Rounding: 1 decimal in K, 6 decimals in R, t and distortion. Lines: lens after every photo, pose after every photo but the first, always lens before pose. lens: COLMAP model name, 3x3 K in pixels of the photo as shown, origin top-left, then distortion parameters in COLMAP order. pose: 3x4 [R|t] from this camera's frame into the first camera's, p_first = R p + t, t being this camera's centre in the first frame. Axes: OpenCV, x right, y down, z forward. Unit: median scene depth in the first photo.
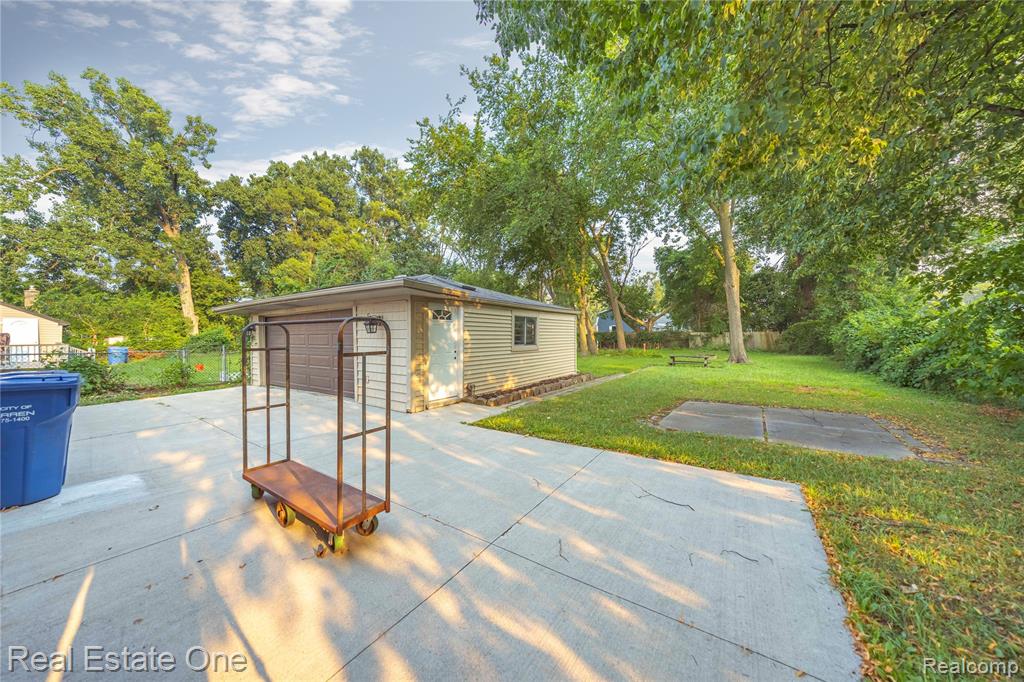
lens RADIAL K [[343.5, 0, 508.0], [0, 343.5, 338.5], [0, 0, 1]] dist [0.000711, -0.000003]
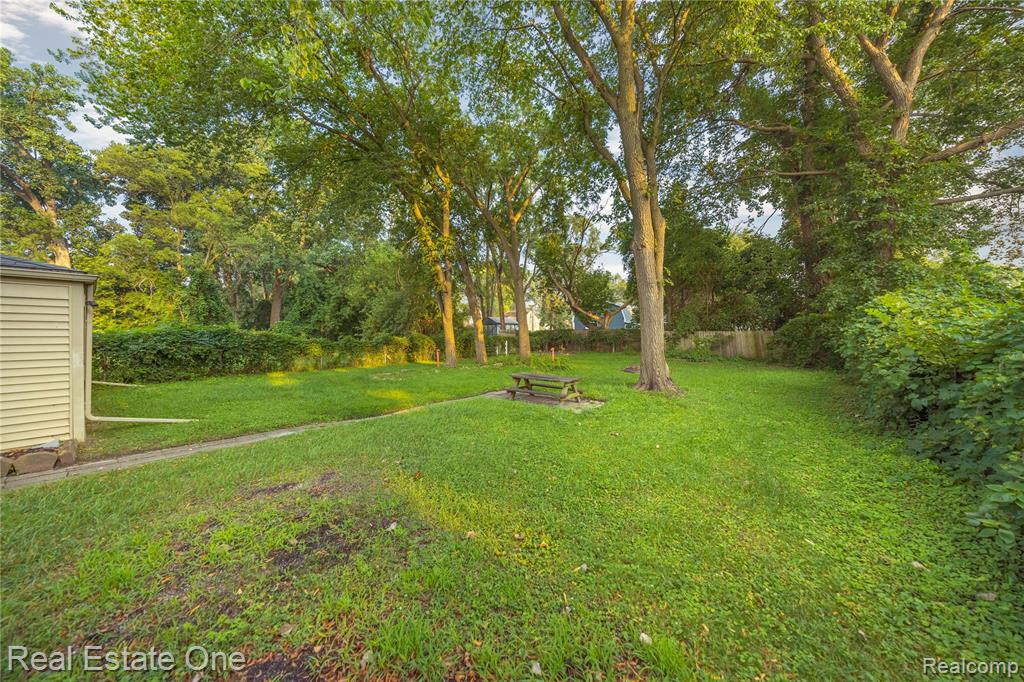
lens RADIAL K [[343.5, 0, 501.2], [0, 343.5, 339.3], [0, 0, 1]] dist [0.000711, -0.000003]
pose [[0.997962, 0.011181, -0.062820, 0.294898], [-0.010472, 0.999878, 0.011604, -0.006256], [0.062942, -0.010922, 0.997957, 0.283828]]
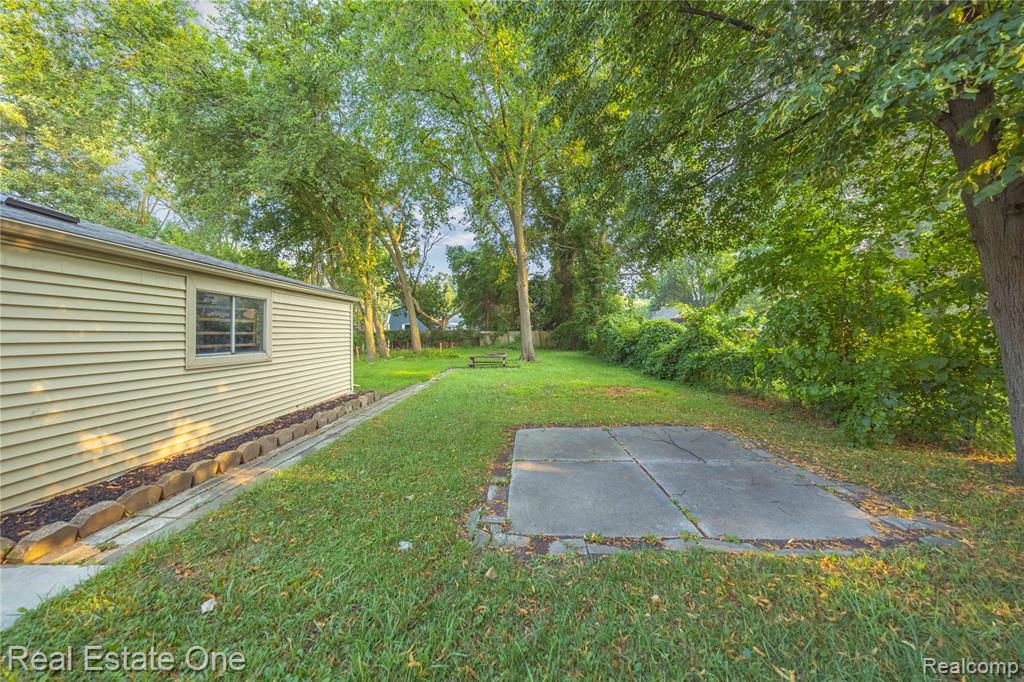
lens RADIAL K [[343.5, 0, 503.8], [0, 343.5, 344.0], [0, 0, 1]] dist [0.000711, -0.000003]
pose [[0.839594, -0.014769, 0.543013, 0.031832], [0.004070, 0.999773, 0.020900, -0.000830], [-0.543199, -0.015338, 0.839464, 0.109344]]
